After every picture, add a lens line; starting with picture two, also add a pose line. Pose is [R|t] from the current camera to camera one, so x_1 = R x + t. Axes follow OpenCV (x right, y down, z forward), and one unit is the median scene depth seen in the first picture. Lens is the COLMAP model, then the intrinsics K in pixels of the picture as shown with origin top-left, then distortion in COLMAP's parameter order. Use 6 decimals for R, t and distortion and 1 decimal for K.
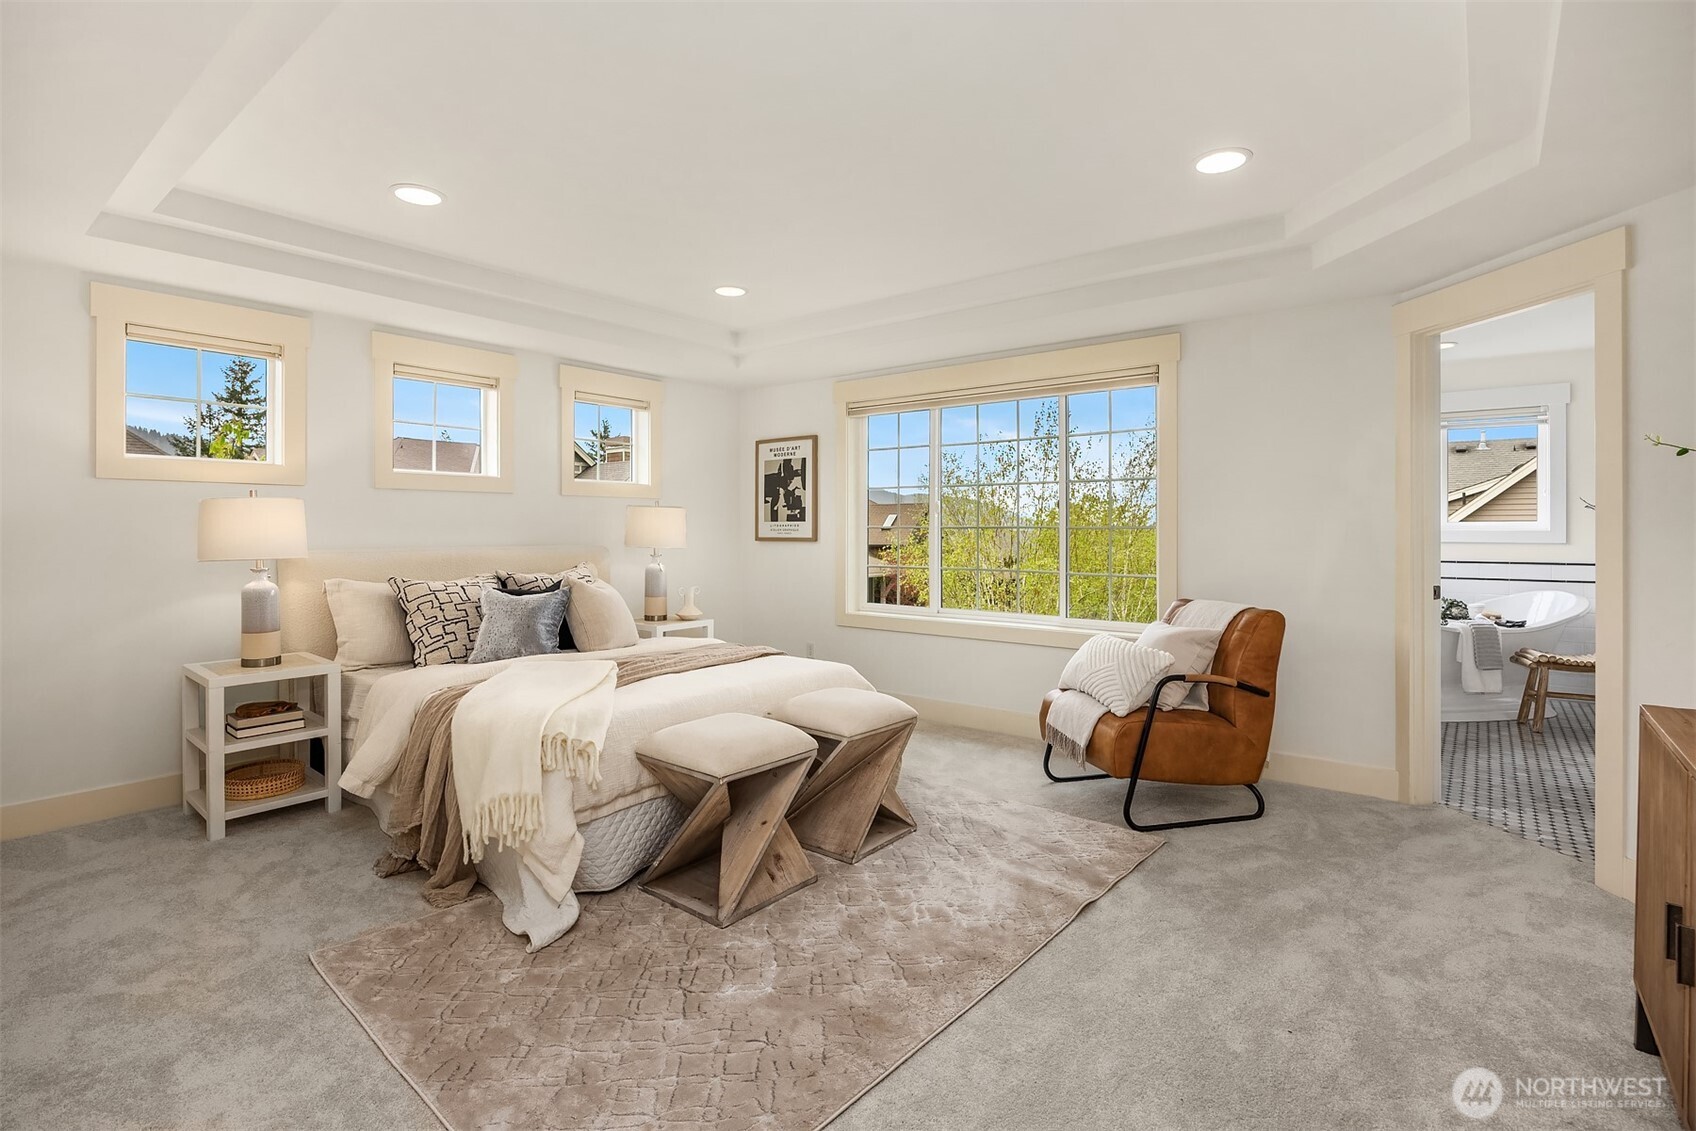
lens RADIAL K [[804.5, 0, 848.1], [0, 804.5, 532.4], [0, 0, 1]] dist [-0.010702, 0.001145]
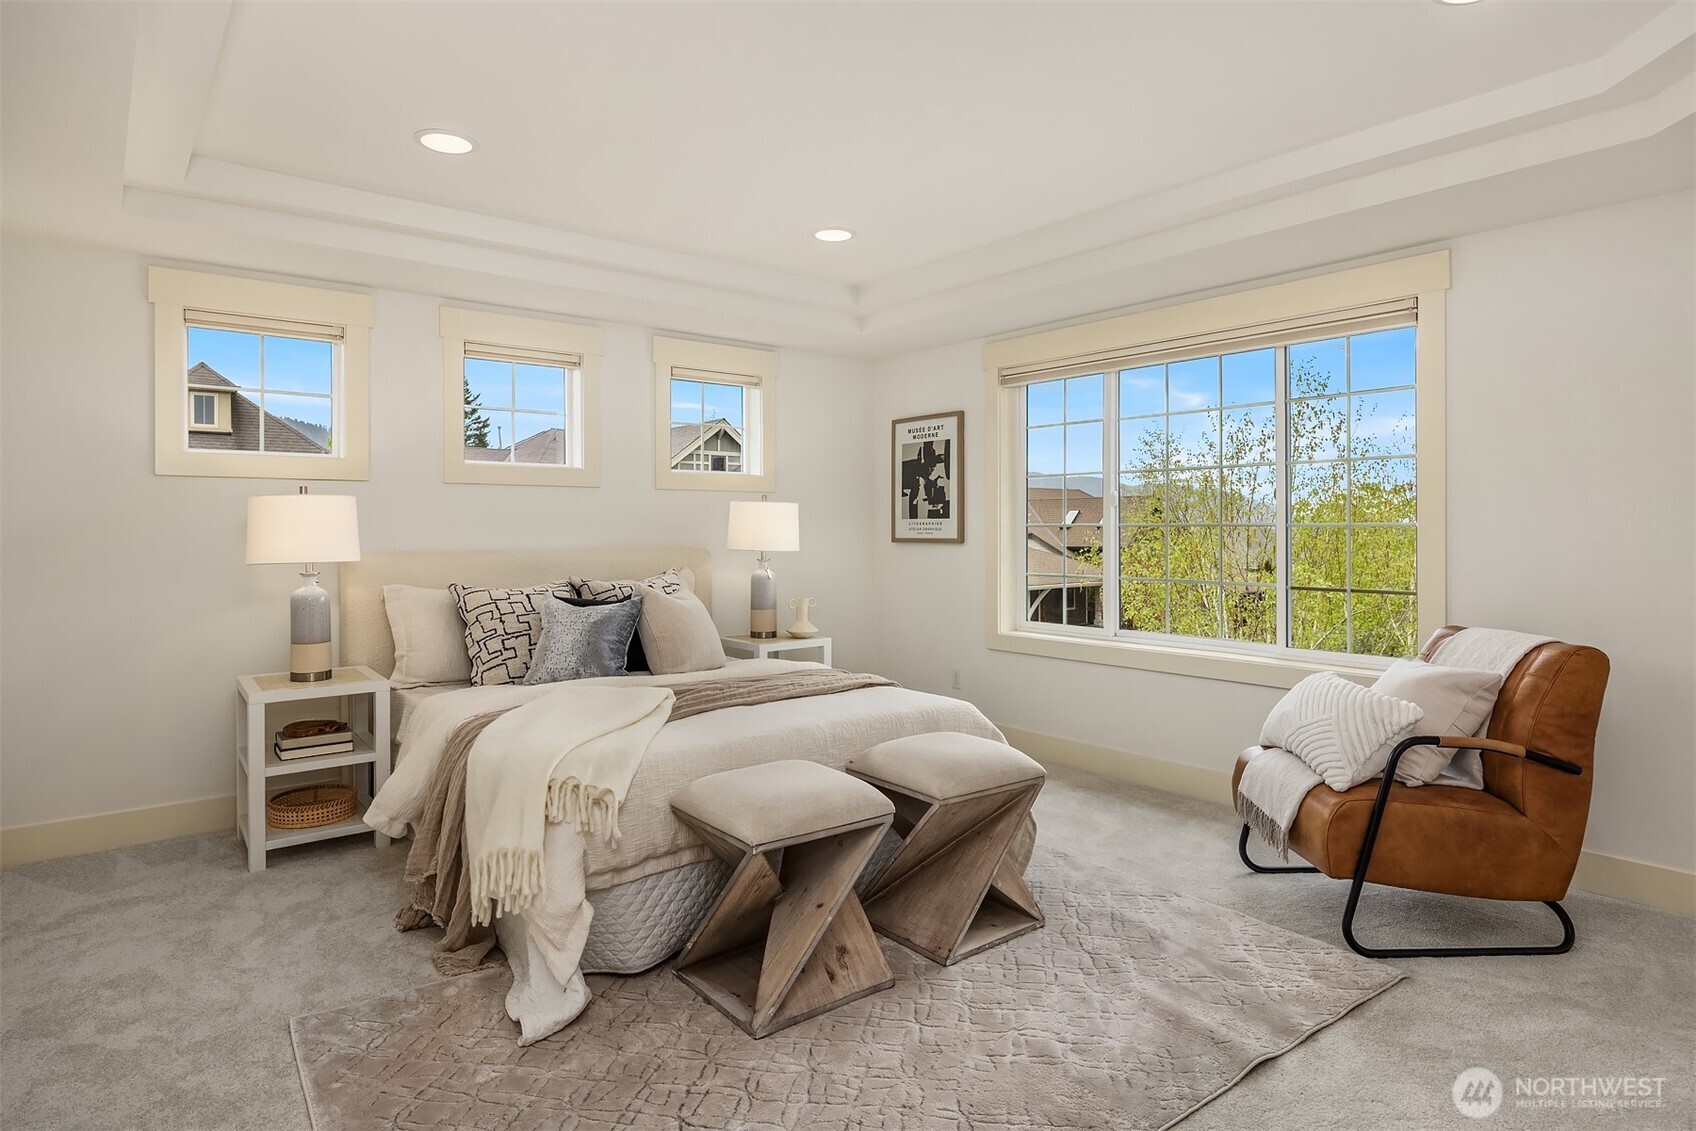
lens RADIAL K [[952.3, 0, 848.6], [0, 952.3, 531.1], [0, 0, 1]] dist [0.000408, -0.001303]
pose [[0.976356, -0.001578, -0.216163, 0.098372], [0.001378, 0.999998, -0.001072, 0.000011], [0.216164, 0.000749, 0.976357, 0.084755]]
